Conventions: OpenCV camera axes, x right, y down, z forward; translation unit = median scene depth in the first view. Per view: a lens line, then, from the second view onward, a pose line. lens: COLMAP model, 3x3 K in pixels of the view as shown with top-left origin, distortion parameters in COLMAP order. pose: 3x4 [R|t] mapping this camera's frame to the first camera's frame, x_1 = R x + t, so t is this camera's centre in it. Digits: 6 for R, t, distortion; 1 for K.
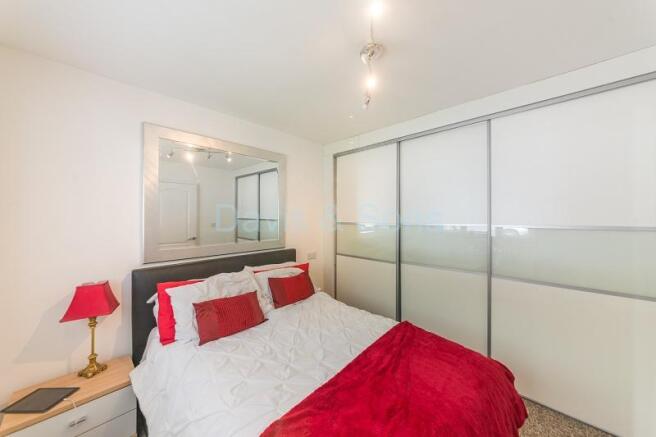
lens RADIAL K [[231.9, 0, 327.8], [0, 231.9, 217.2], [0, 0, 1]] dist [-0.000189, 0.000029]
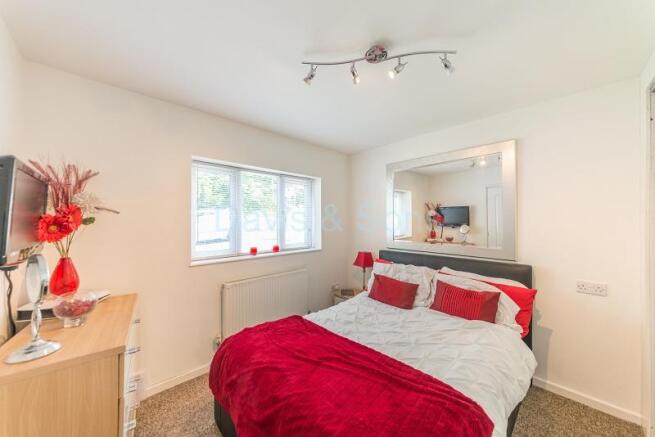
lens RADIAL K [[231.5, 0, 327.3], [0, 231.5, 217.2], [0, 0, 1]] dist [-0.000189, 0.000029]
pose [[-0.043351, 0.002778, -0.999056, 1.057132], [0.002045, 0.999994, 0.002692, -0.029667], [0.999058, -0.001926, -0.043356, 0.730892]]
